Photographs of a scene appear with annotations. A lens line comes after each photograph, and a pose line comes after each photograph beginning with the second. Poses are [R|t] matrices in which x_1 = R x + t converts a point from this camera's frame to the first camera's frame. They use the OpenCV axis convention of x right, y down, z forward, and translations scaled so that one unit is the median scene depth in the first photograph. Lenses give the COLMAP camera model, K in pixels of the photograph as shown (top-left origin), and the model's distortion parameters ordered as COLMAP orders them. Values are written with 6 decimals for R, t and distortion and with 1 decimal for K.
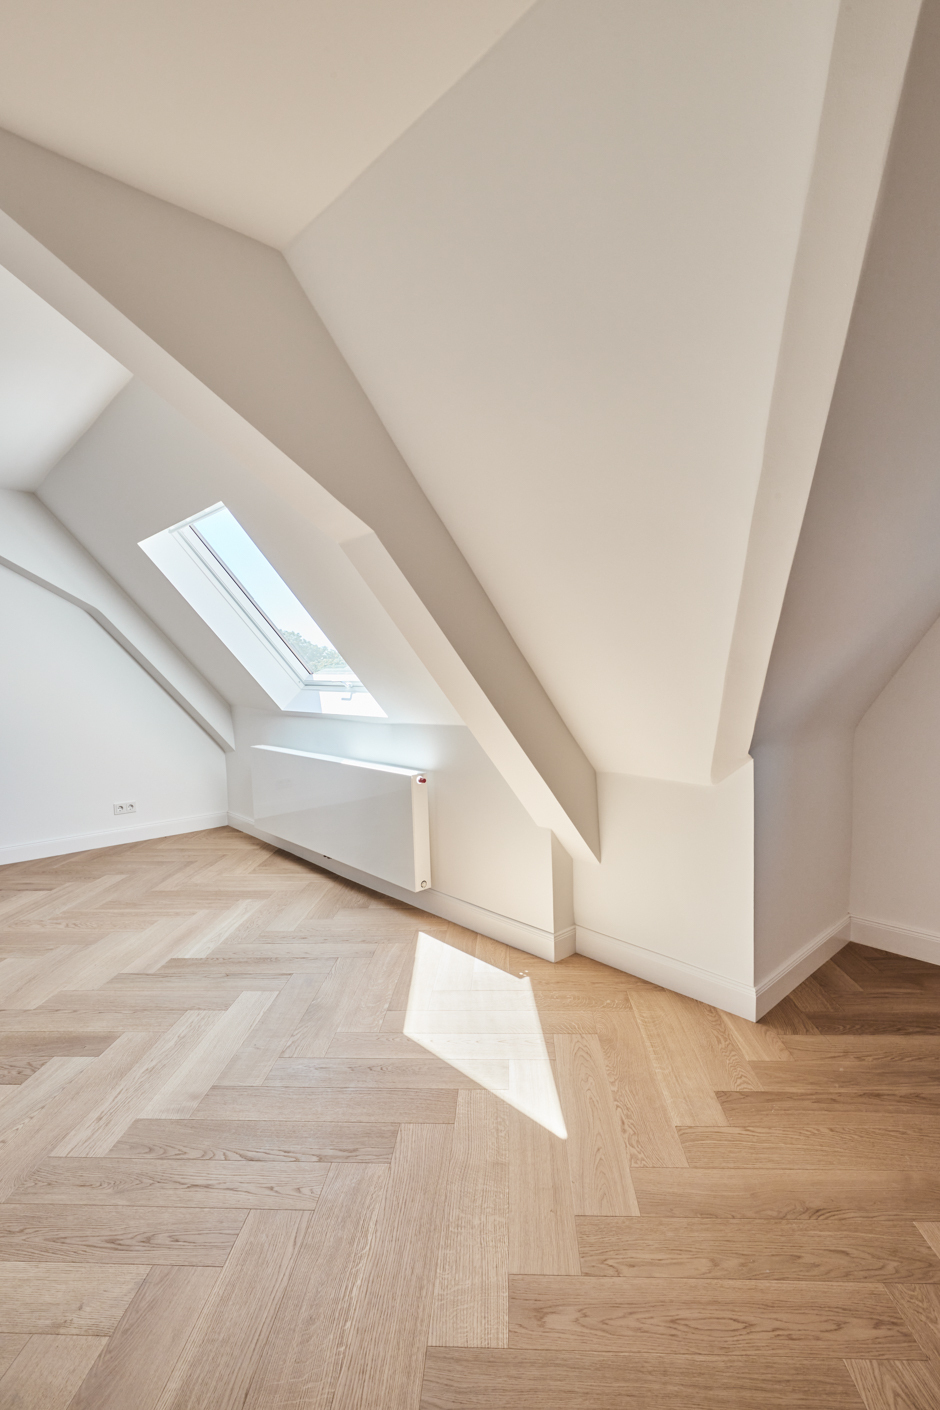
lens RADIAL K [[631.0, 0, 470.0], [0, 631.0, 705.0], [0, 0, 1]] dist [0.000126, -0.000979]
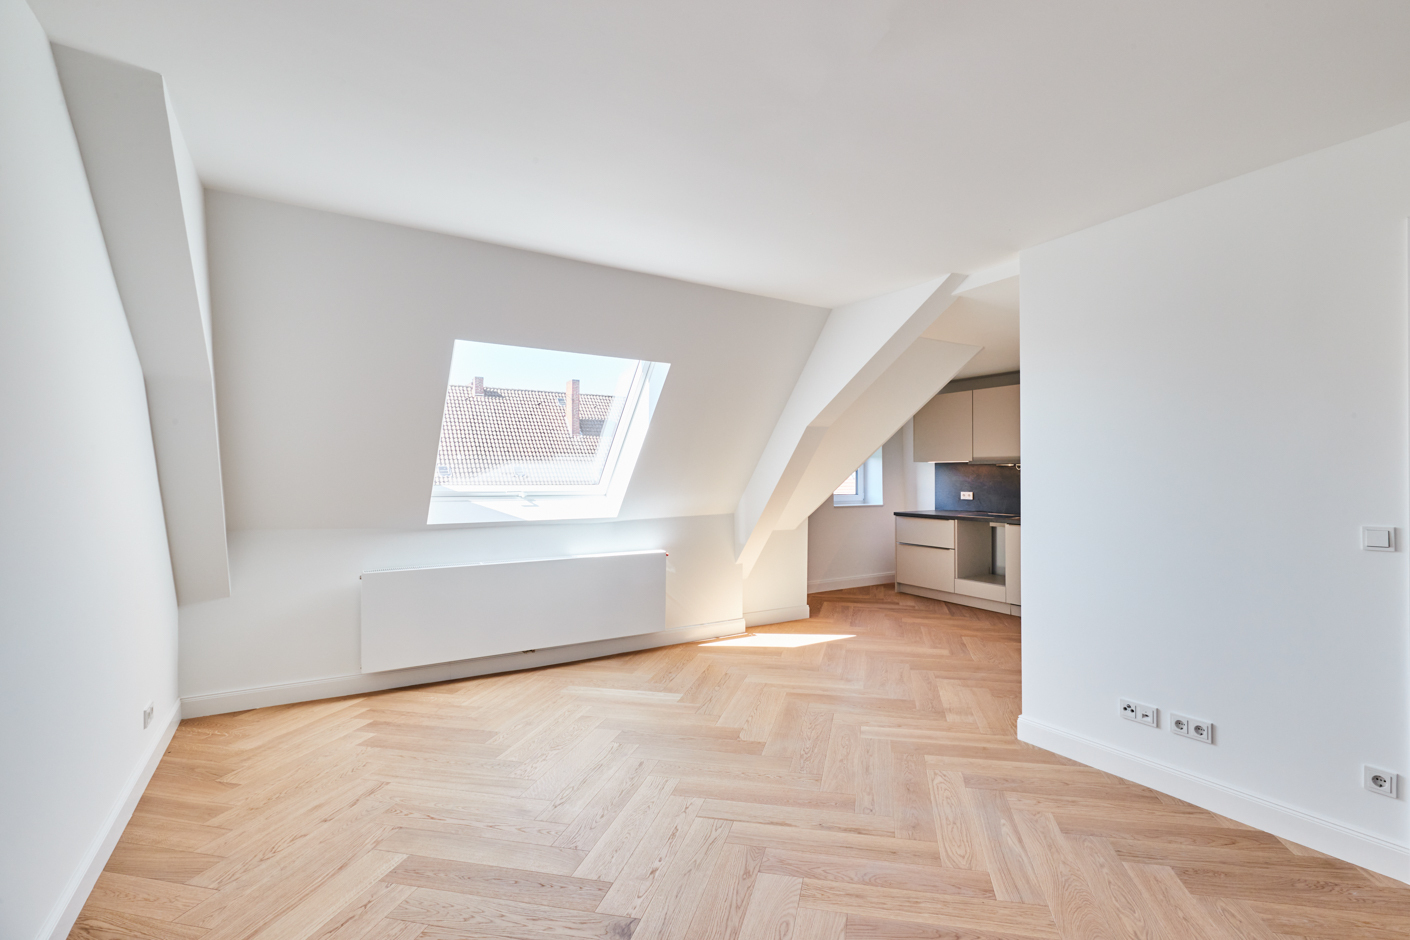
lens RADIAL K [[631.0, 0, 700.4], [0, 631.0, 474.3], [0, 0, 1]] dist [0.000126, -0.000979]
pose [[0.227142, 0.022048, 0.973612, -1.540632], [0.053069, 0.997978, -0.034981, -0.018814], [-0.972415, 0.059615, 0.225513, 0.555815]]
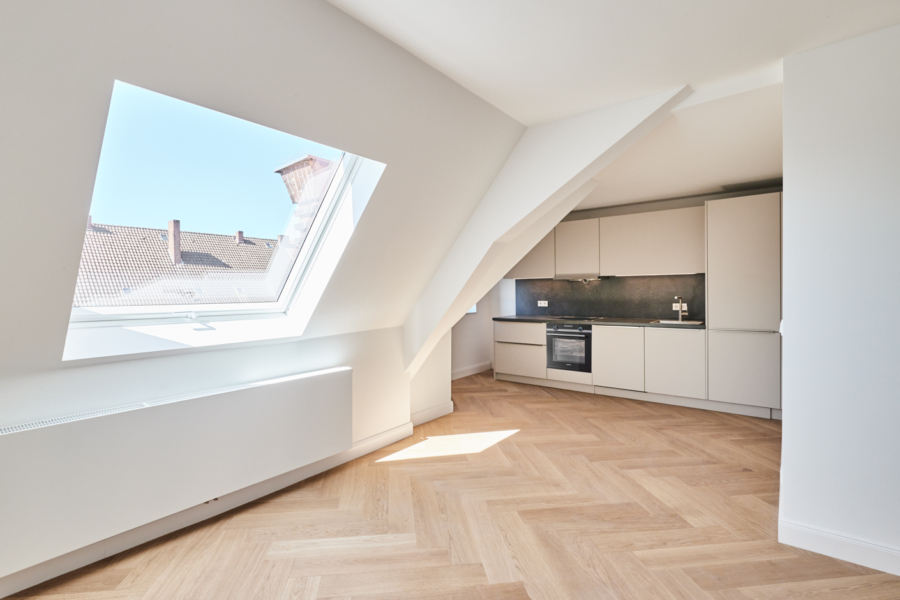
lens RADIAL K [[419.7, 0, 410.2], [0, 419.7, 299.9], [0, 0, 1]] dist [-0.000327, -0.000338]
pose [[-0.089191, 0.000669, 0.996014, -1.086459], [0.075574, 0.997122, 0.006097, -0.047695], [-0.993143, 0.075816, -0.088985, 0.924626]]
